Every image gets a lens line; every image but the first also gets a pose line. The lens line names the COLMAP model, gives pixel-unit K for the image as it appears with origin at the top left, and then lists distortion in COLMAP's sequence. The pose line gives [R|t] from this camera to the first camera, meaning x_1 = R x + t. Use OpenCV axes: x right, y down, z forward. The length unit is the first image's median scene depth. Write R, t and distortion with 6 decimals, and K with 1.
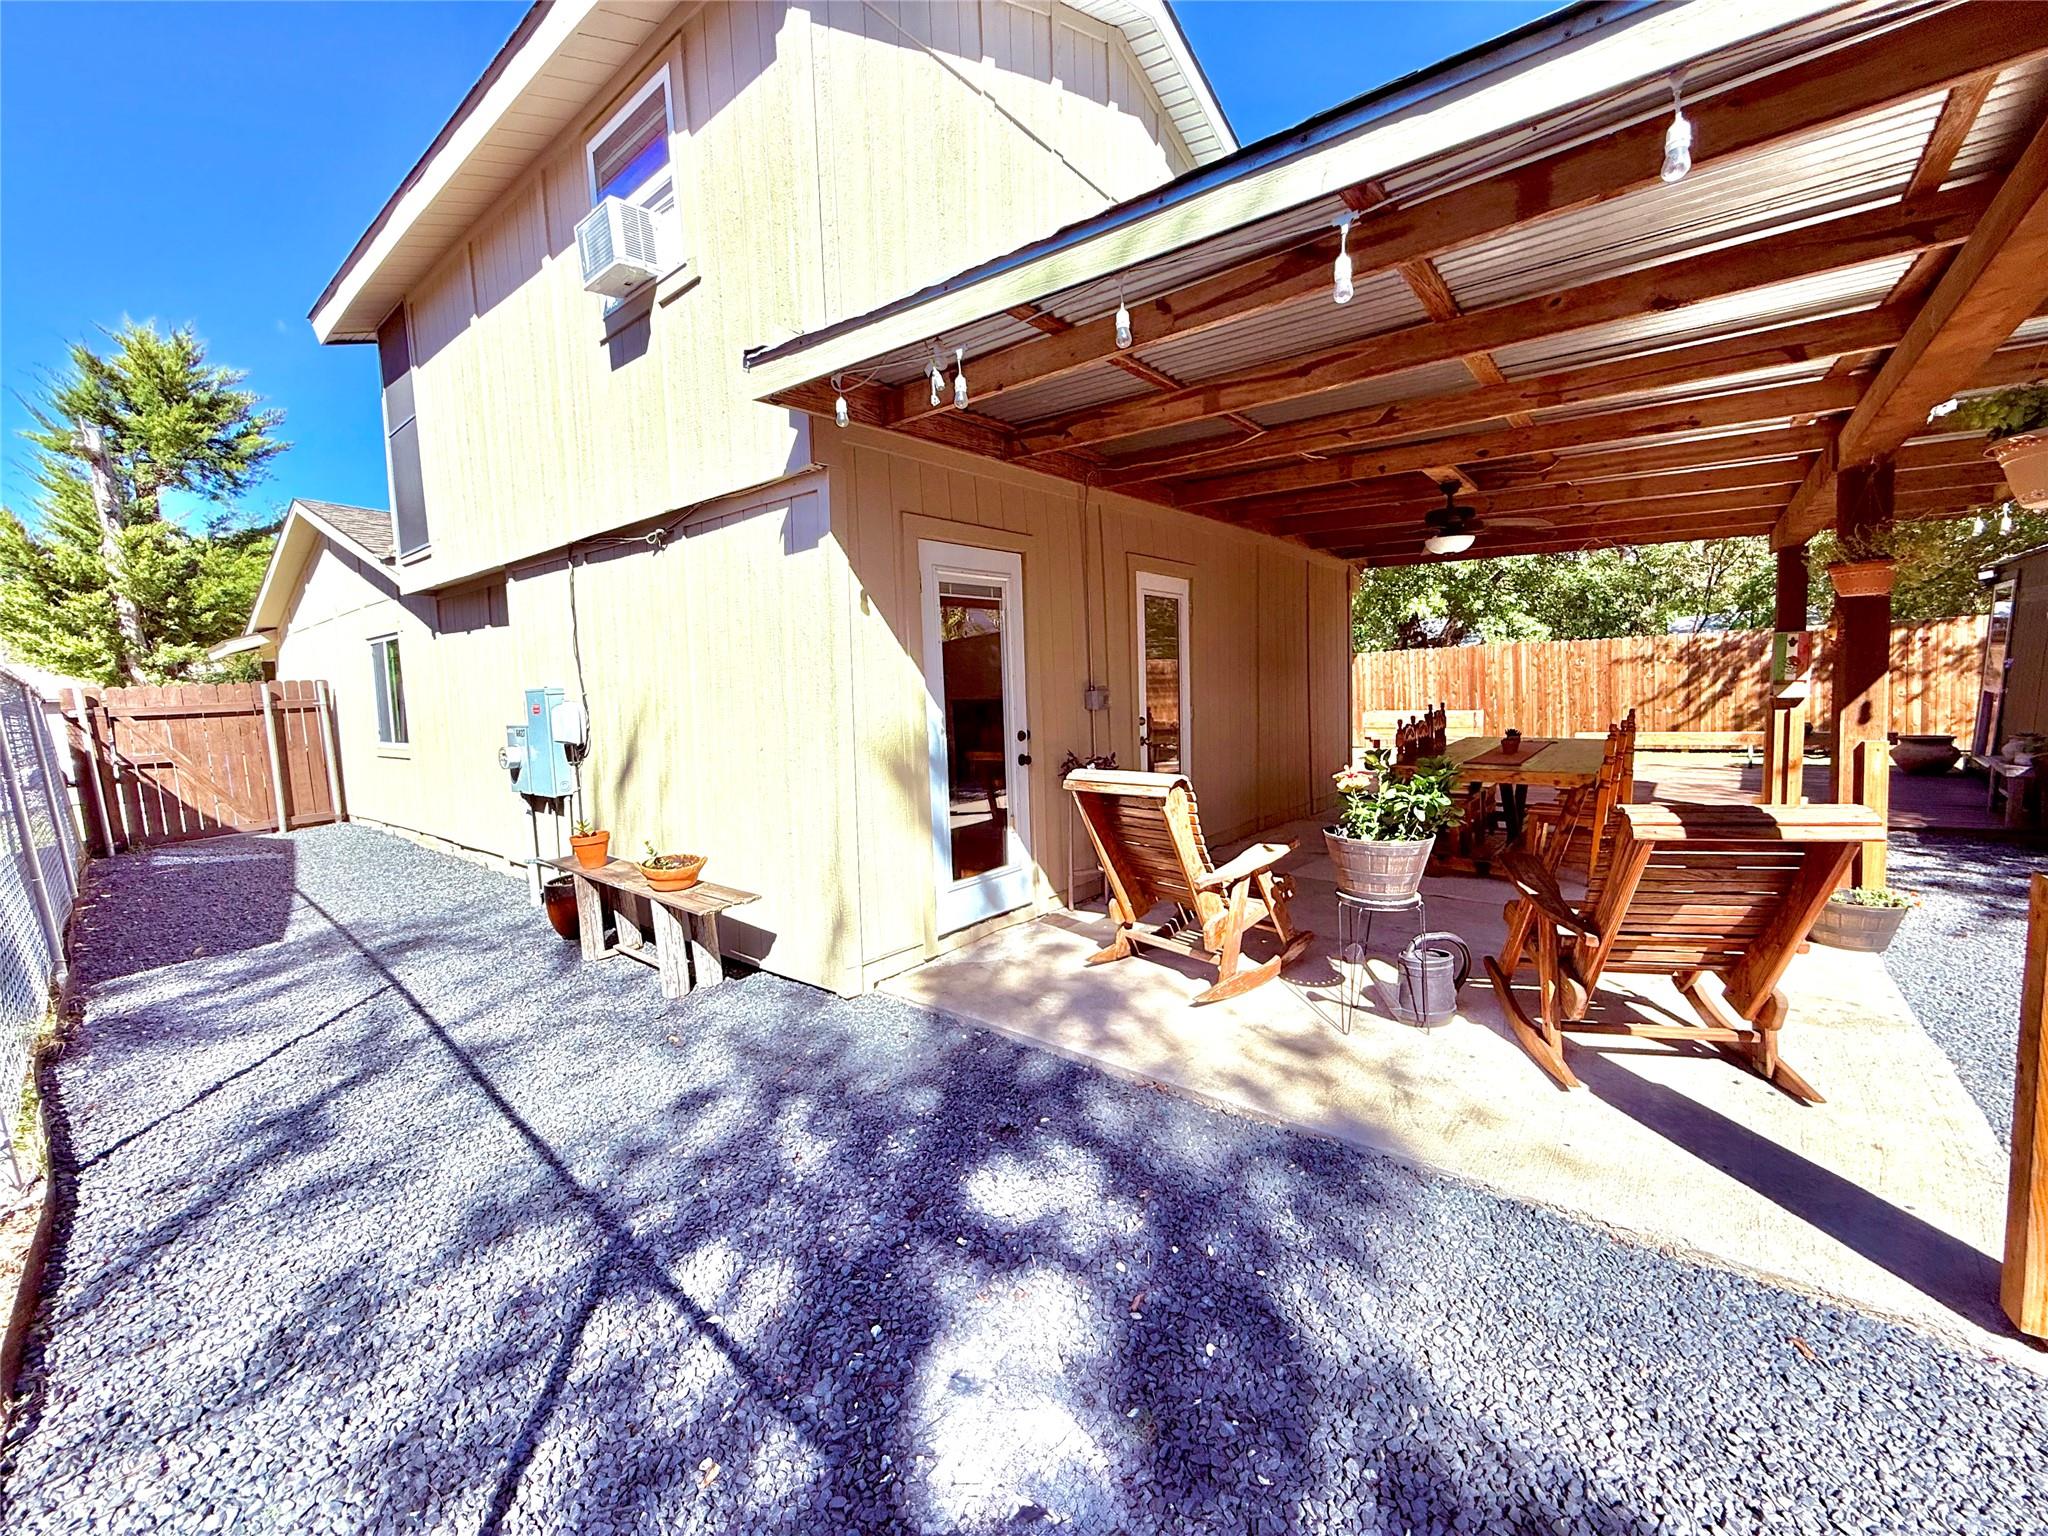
lens RADIAL K [[816.0, 0, 1016.6], [0, 816.0, 761.4], [0, 0, 1]] dist [-0.002043, -0.000605]
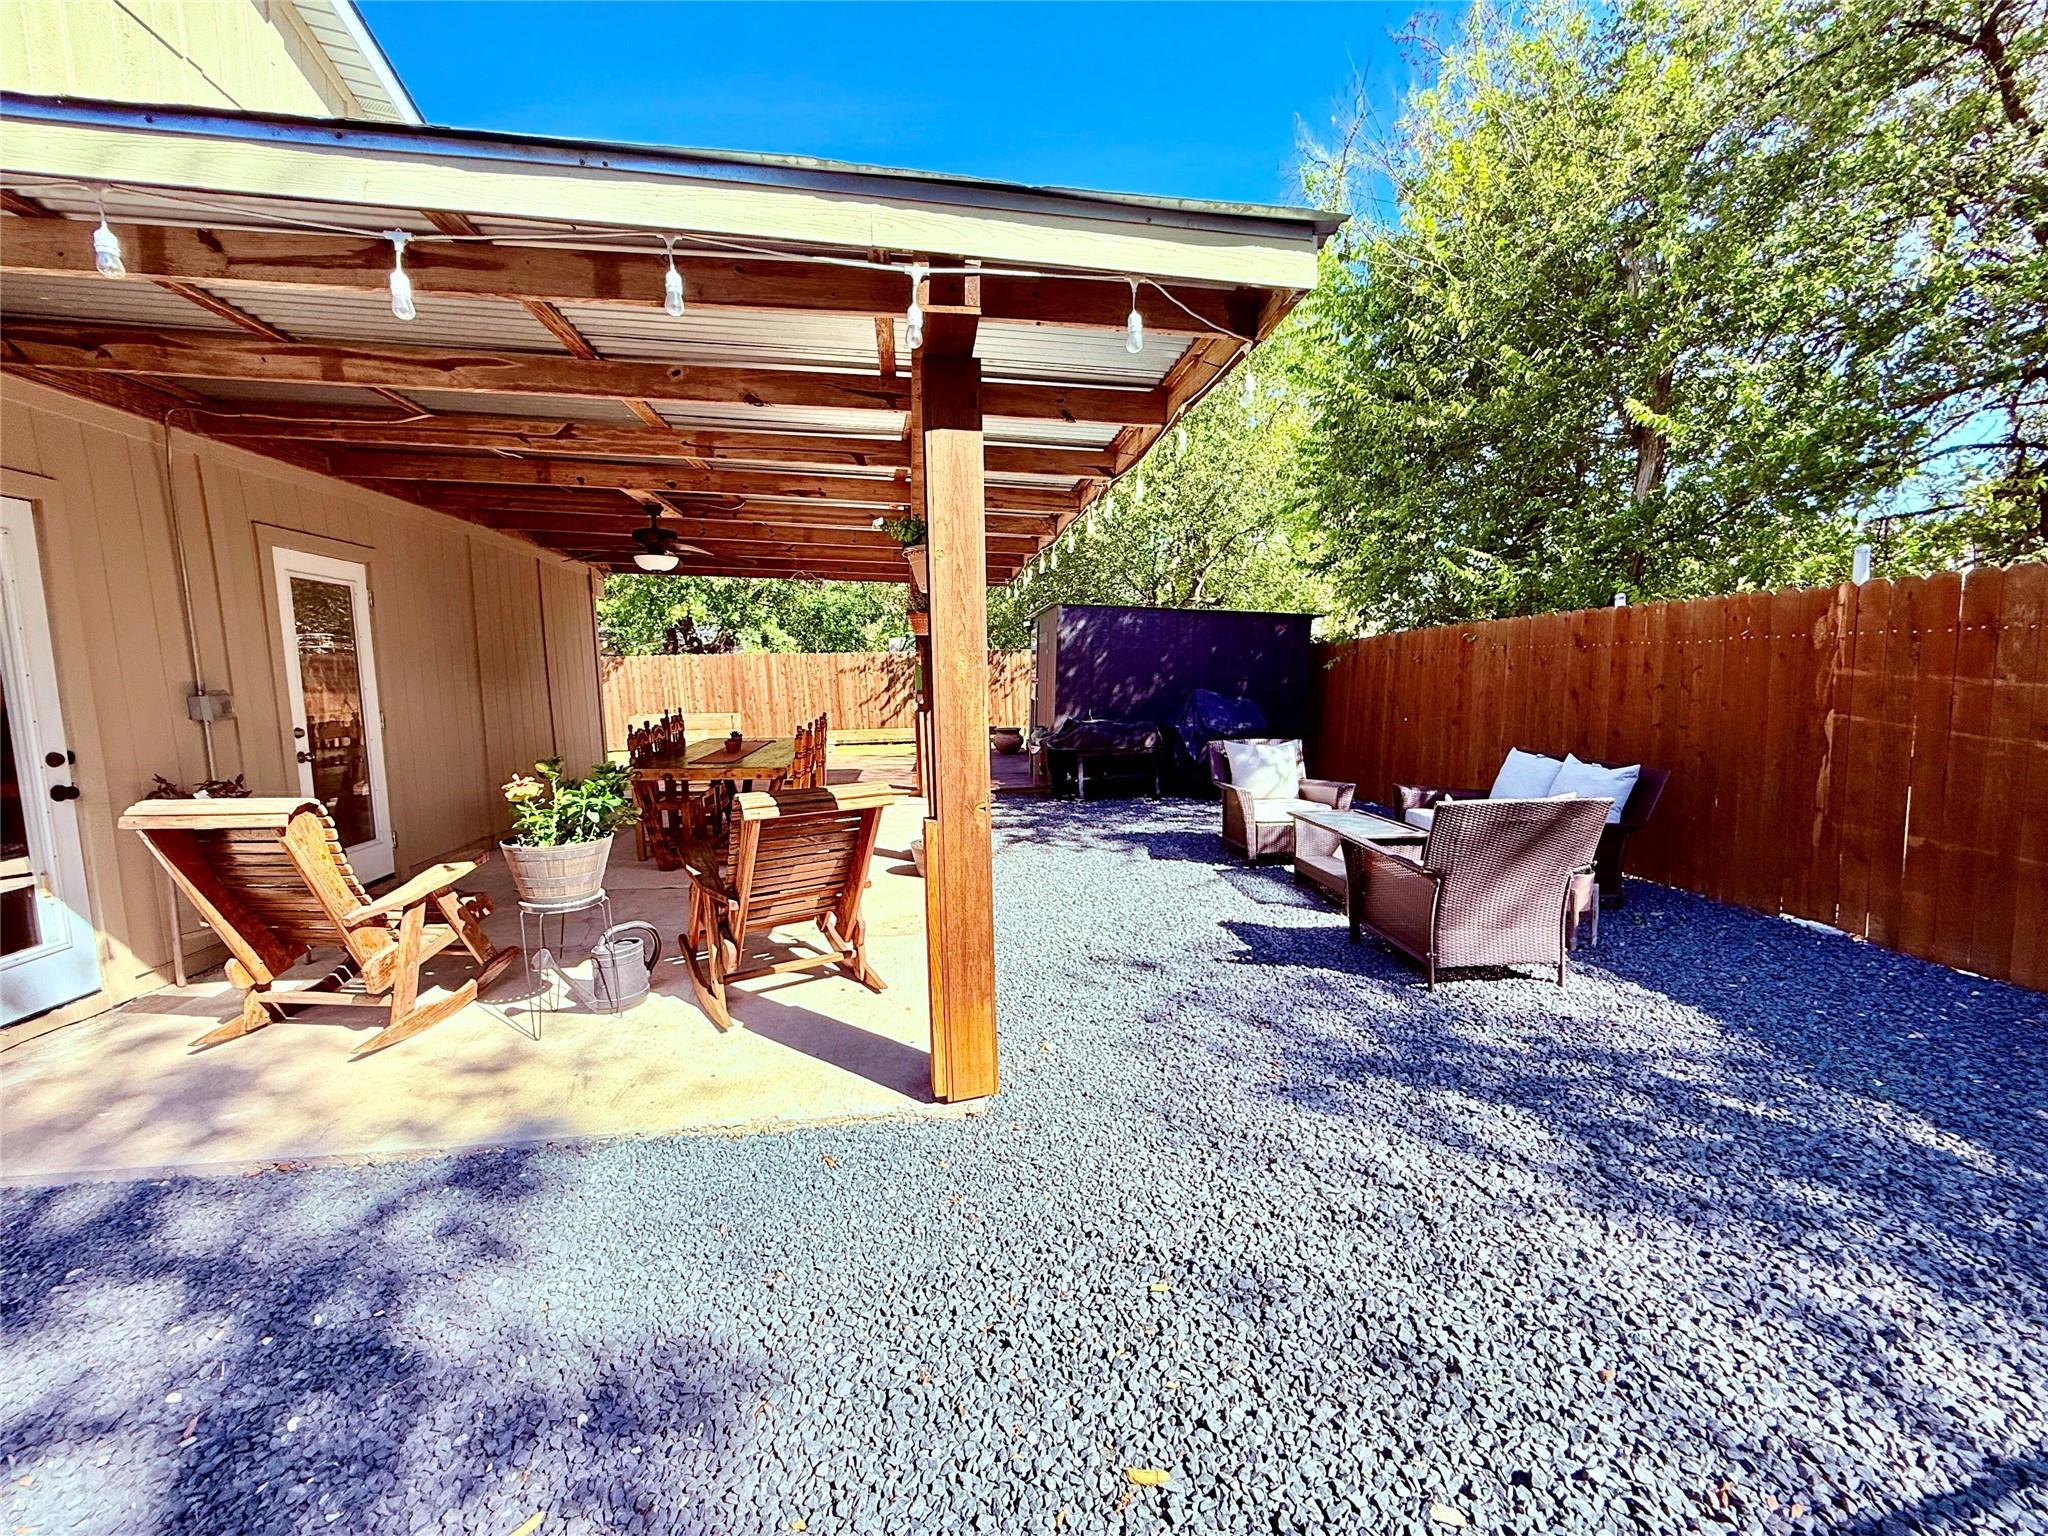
lens RADIAL K [[816.0, 0, 1026.8], [0, 816.0, 763.1], [0, 0, 1]] dist [-0.002043, -0.000605]
pose [[0.685079, -0.053591, 0.726495, 0.098760], [0.052751, 0.998322, 0.023899, -0.000713], [-0.726556, 0.021950, 0.686756, -0.137060]]
